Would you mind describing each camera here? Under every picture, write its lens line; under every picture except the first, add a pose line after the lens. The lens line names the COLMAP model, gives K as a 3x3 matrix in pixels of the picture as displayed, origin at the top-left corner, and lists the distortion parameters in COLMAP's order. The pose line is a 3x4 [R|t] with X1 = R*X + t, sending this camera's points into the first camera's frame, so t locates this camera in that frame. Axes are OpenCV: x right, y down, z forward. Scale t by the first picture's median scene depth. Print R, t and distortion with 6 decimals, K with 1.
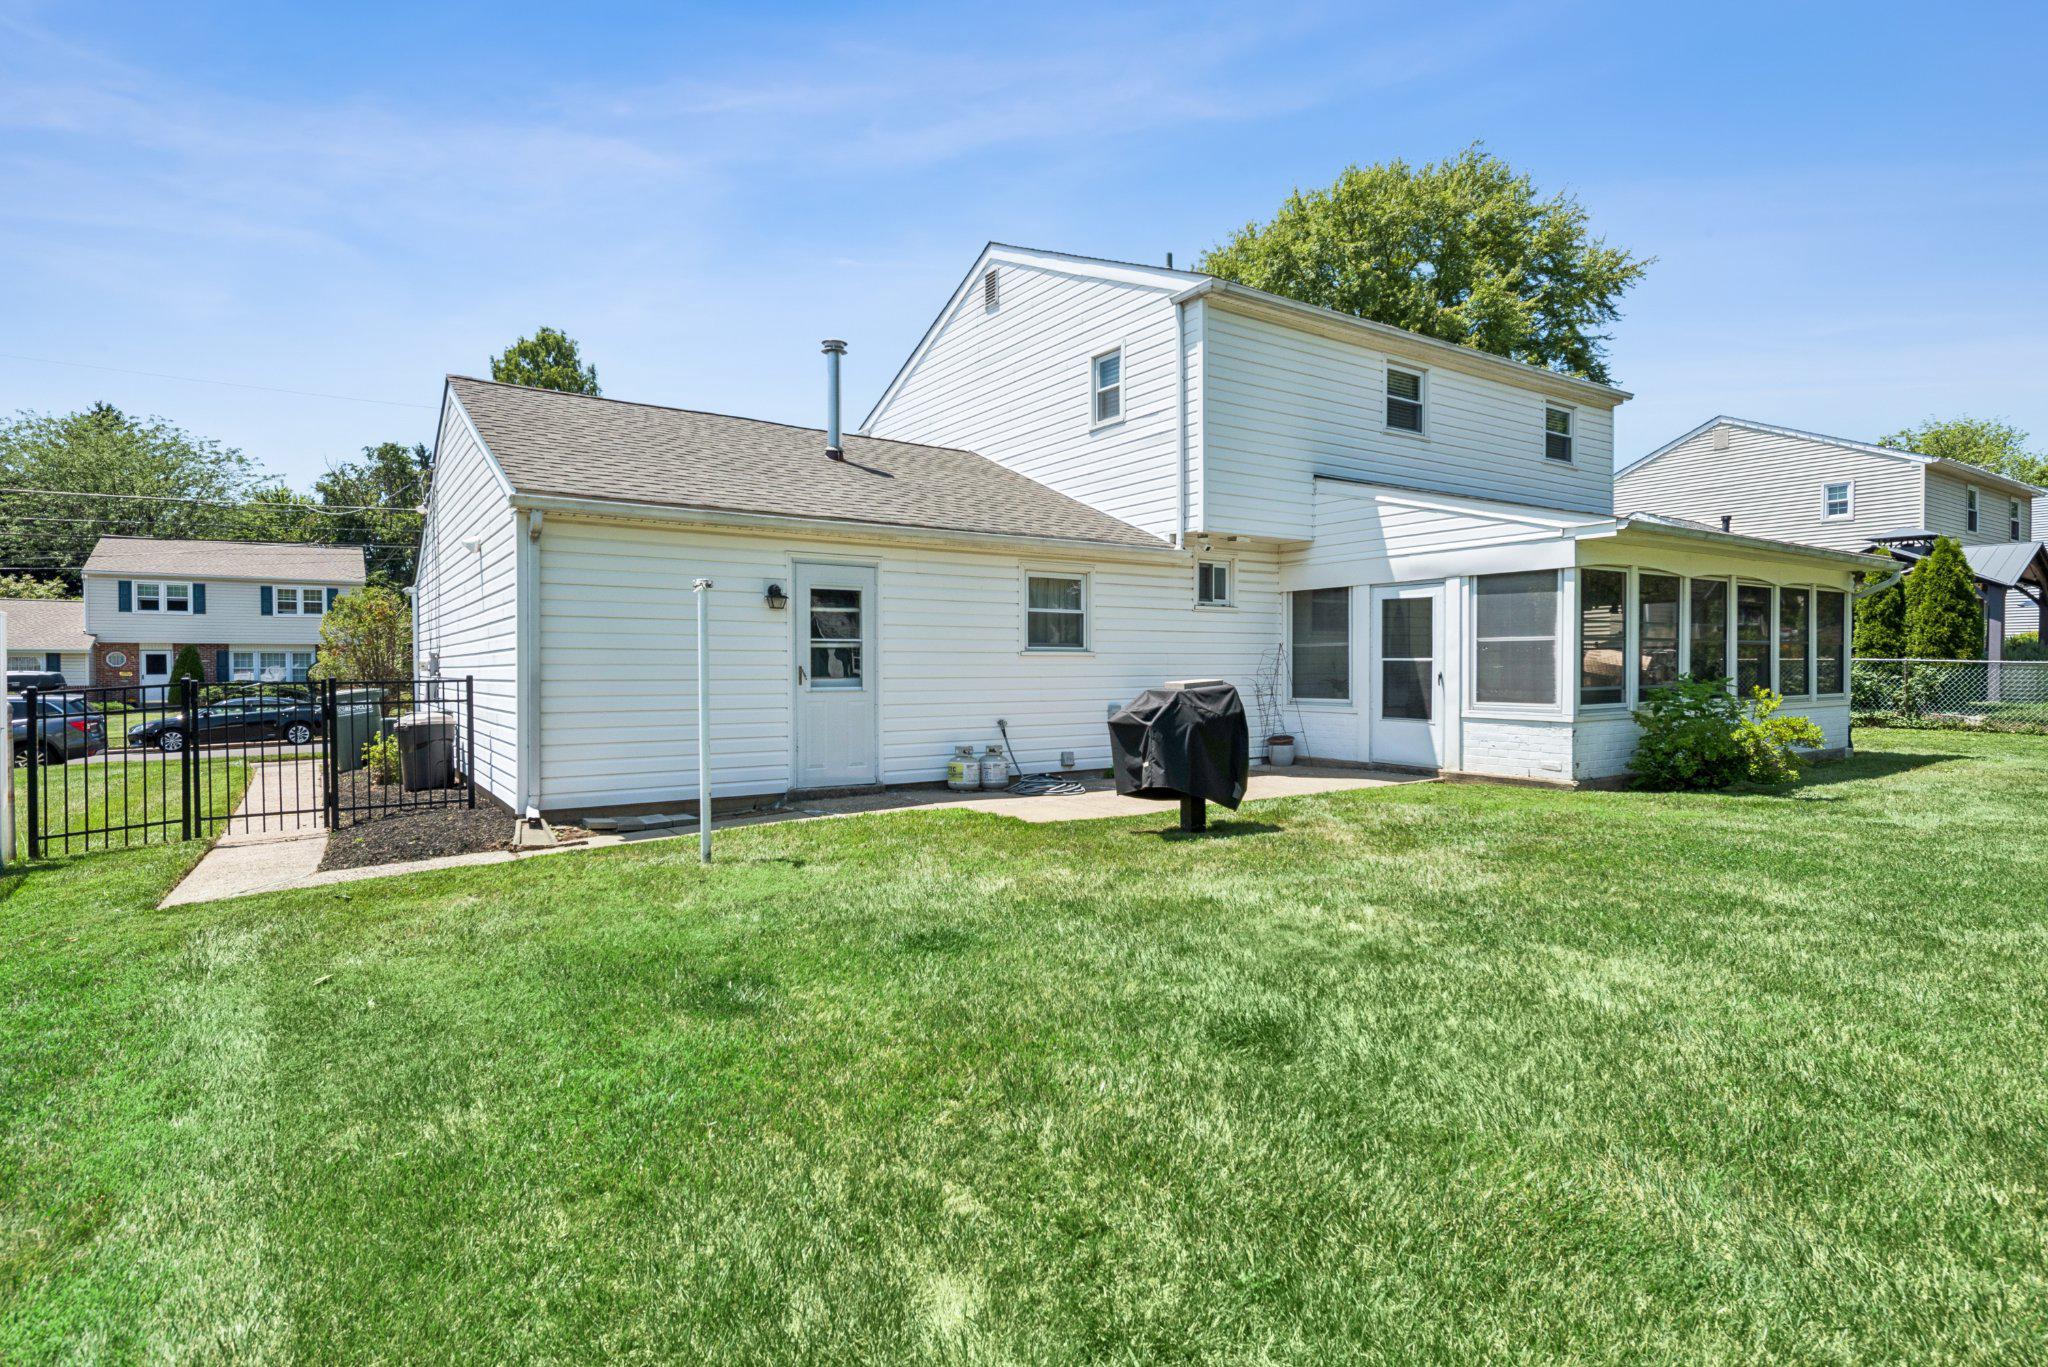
lens RADIAL K [[1039.4, 0, 1026.8], [0, 1039.4, 681.3], [0, 0, 1]] dist [0.002625, -0.002711]
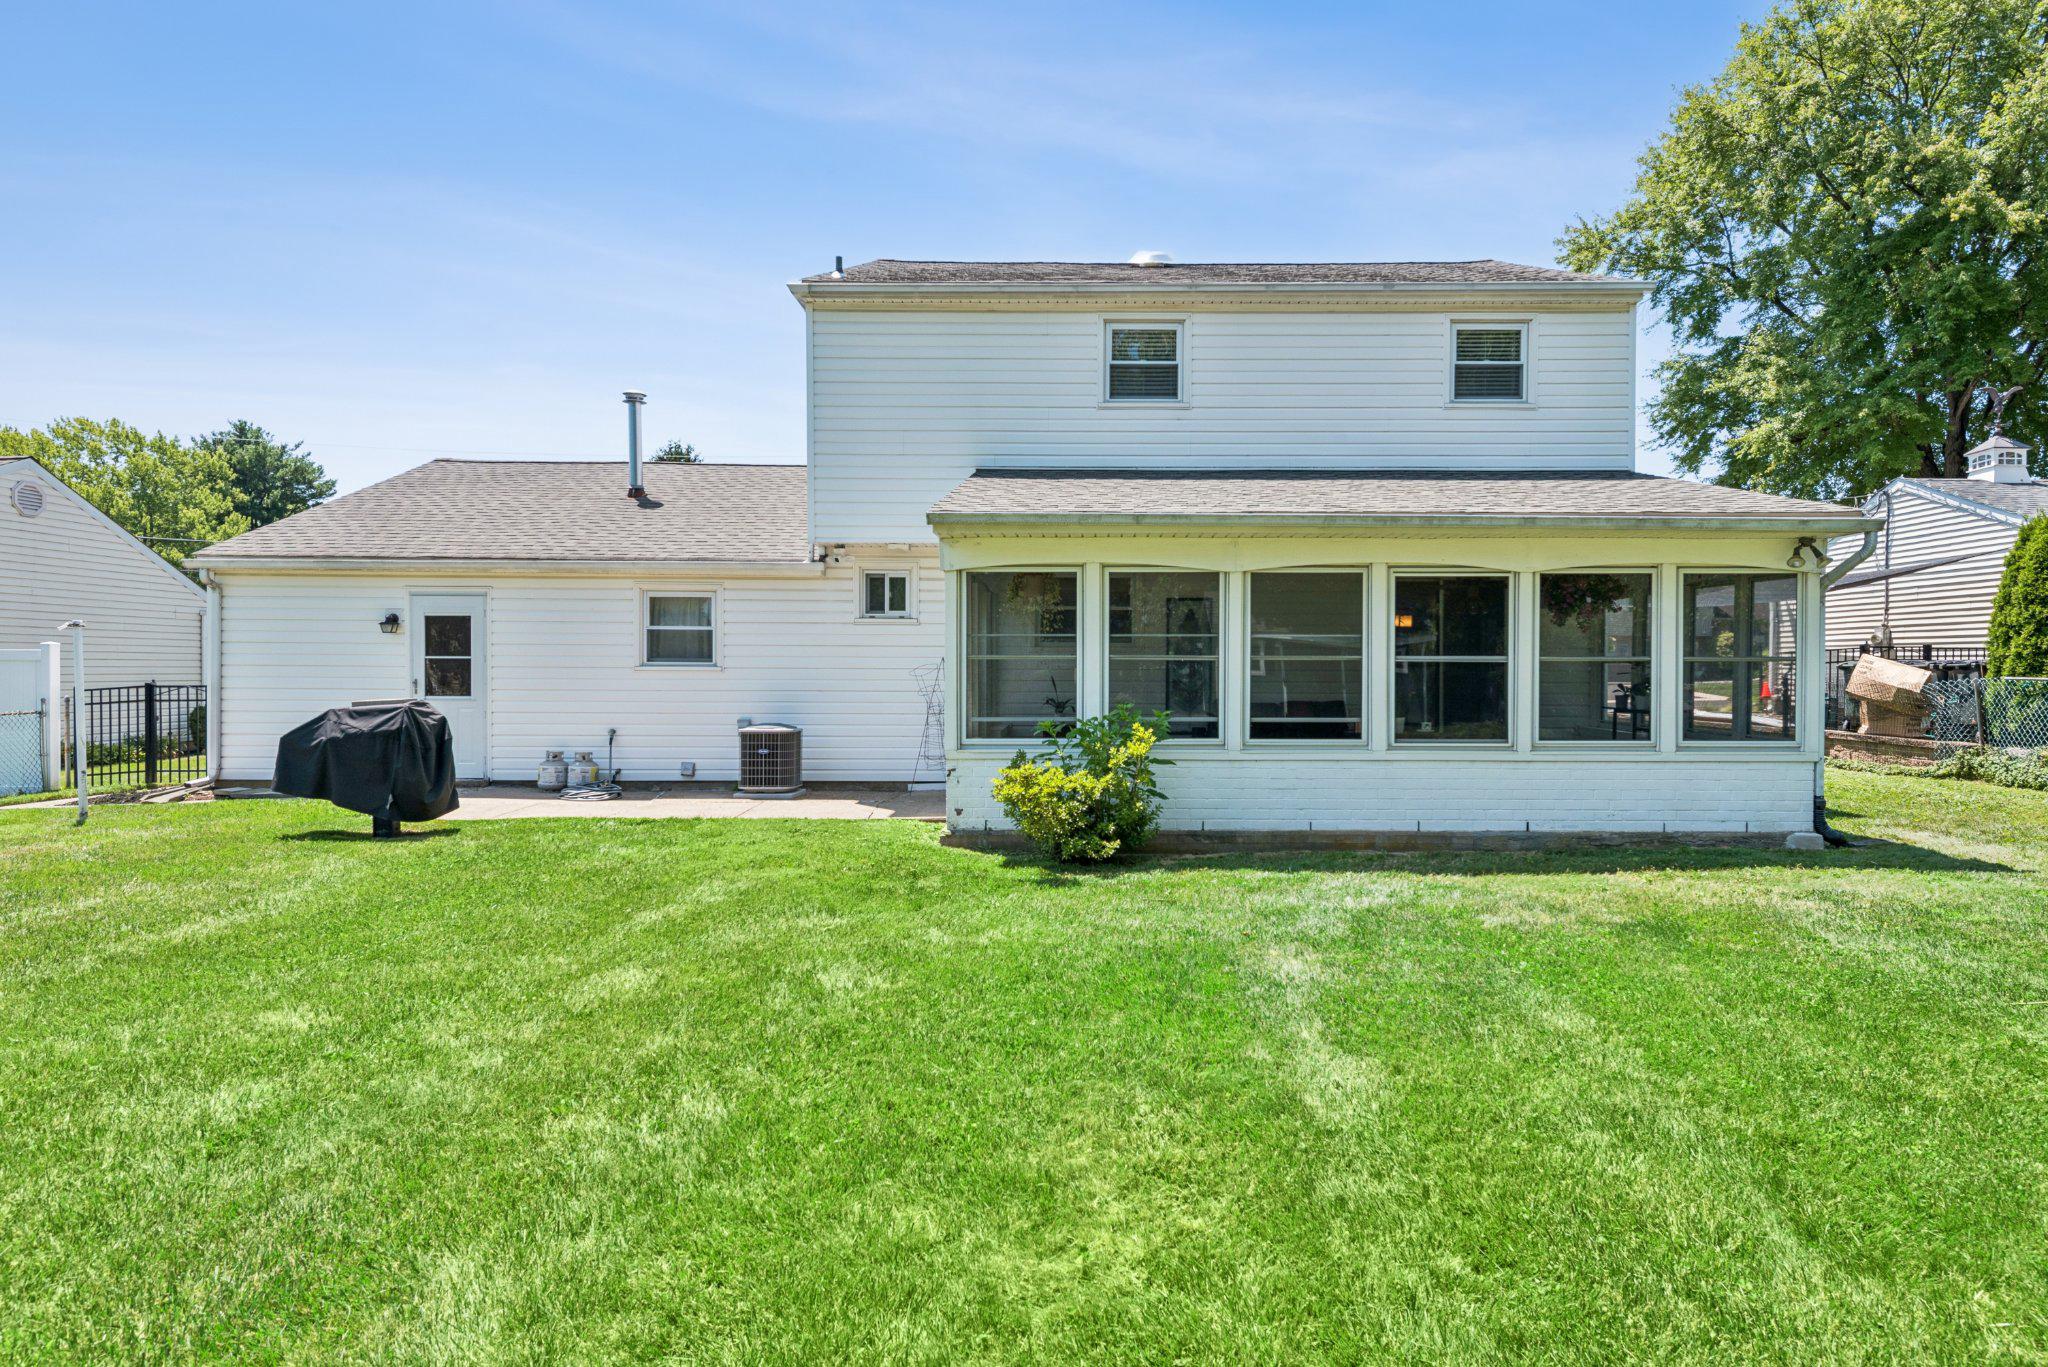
lens RADIAL K [[1116.9, 0, 1069.7], [0, 1116.9, 667.4], [0, 0, 1]] dist [0.011612, 0.000462]
pose [[0.823183, 0.009581, -0.567696, 0.813346], [-0.015663, 0.999860, -0.005838, -0.022325], [0.567561, 0.013697, 0.823218, 0.237330]]
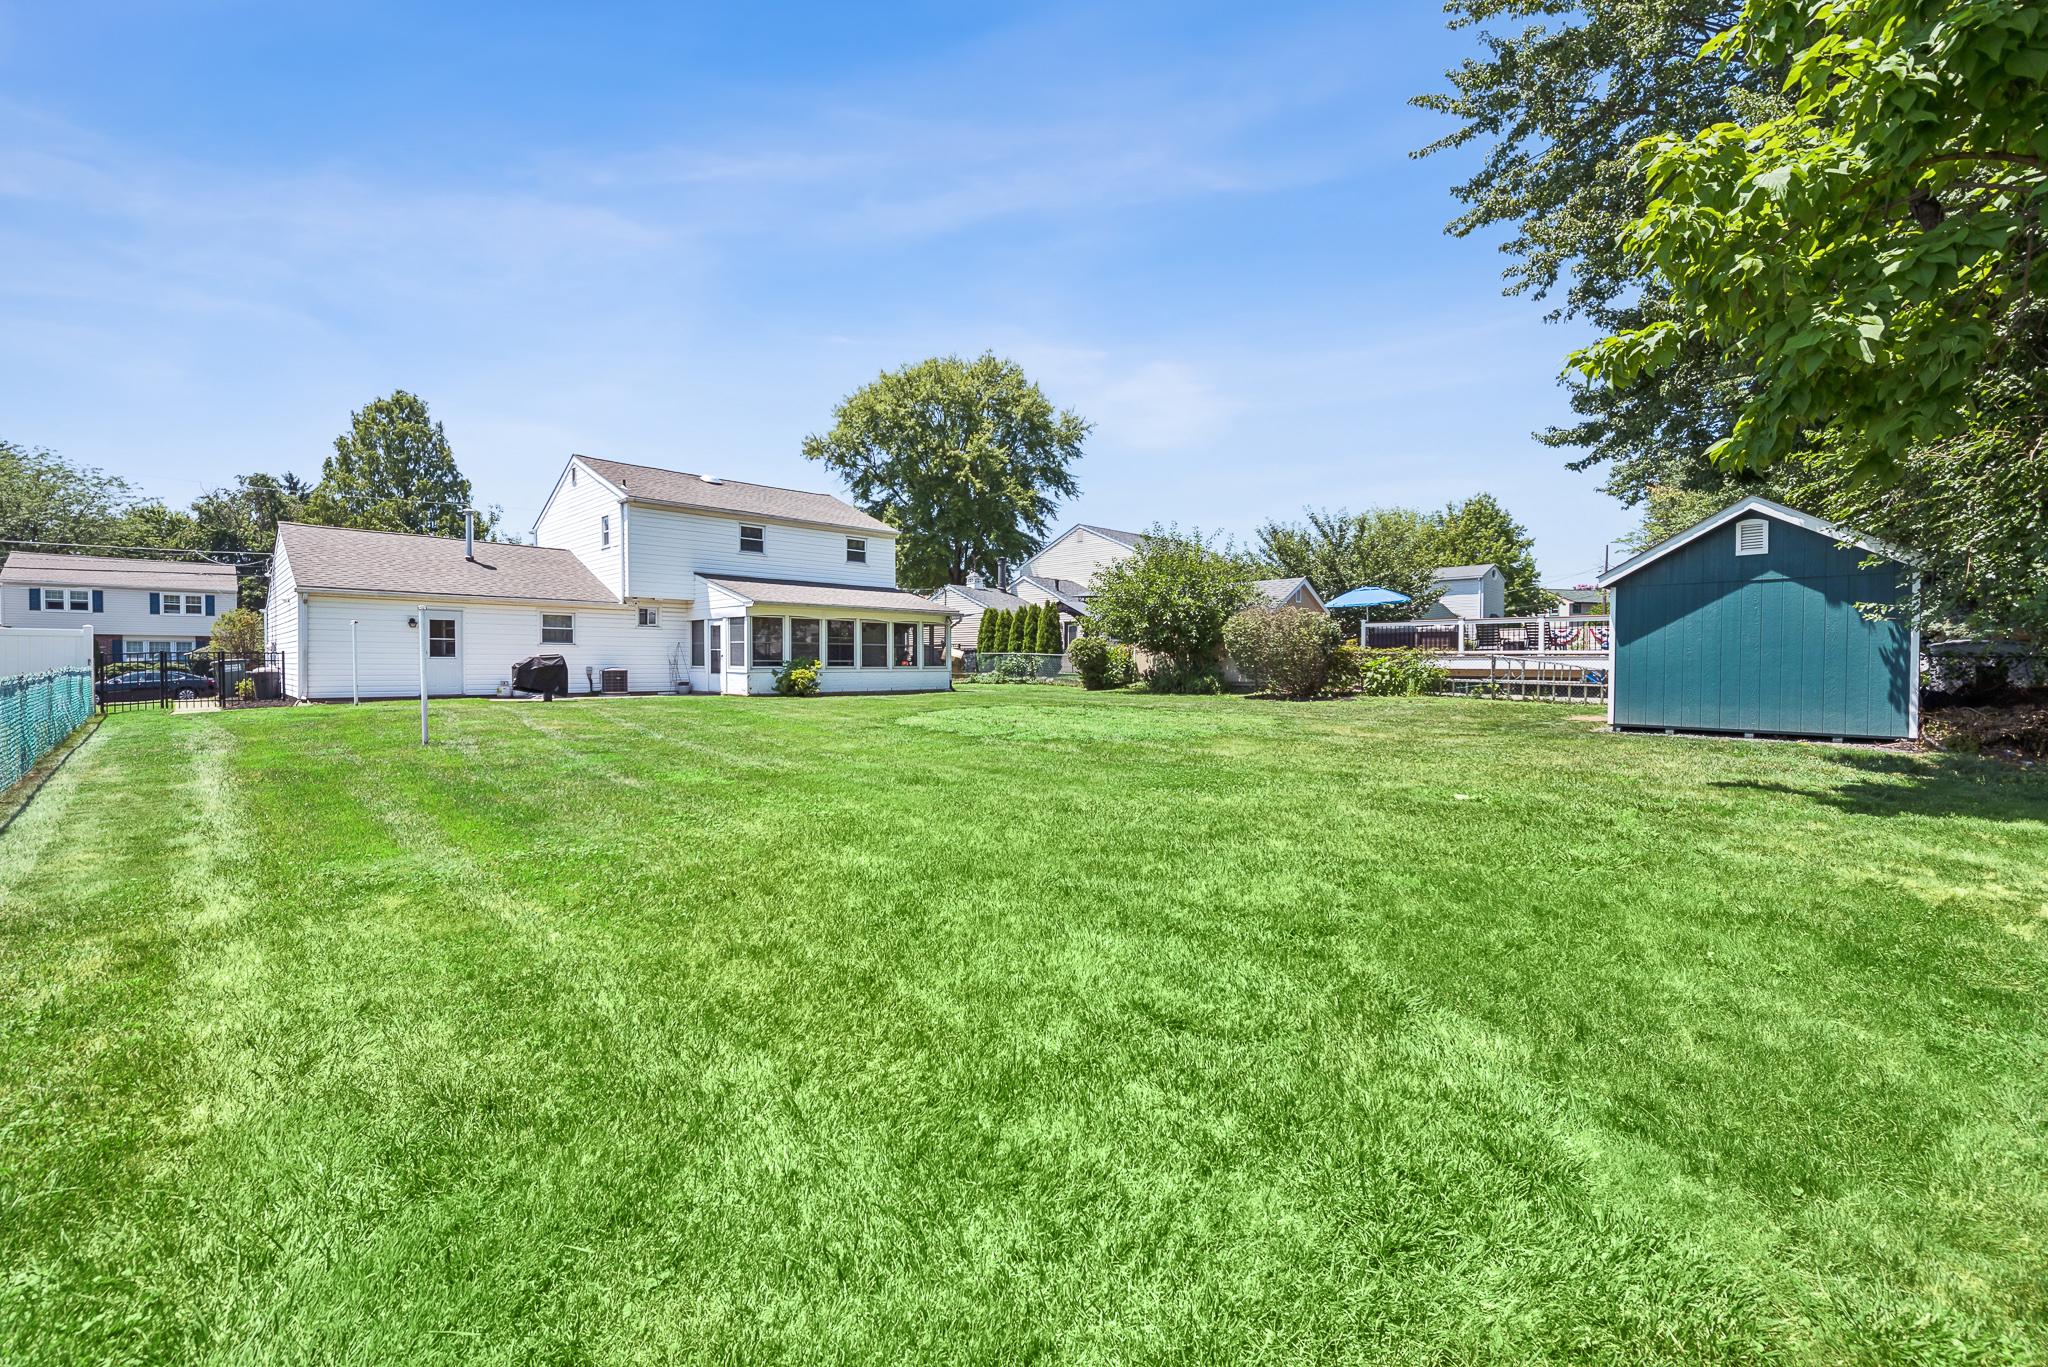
lens RADIAL K [[870.2, 0, 1033.4], [0, 870.2, 677.0], [0, 0, 1]] dist [0.002526, -0.000336]
pose [[0.984872, 0.006223, 0.173171, 0.641720], [-0.006579, 0.999977, 0.001482, 0.030689], [-0.173158, -0.002599, 0.984891, -1.011023]]
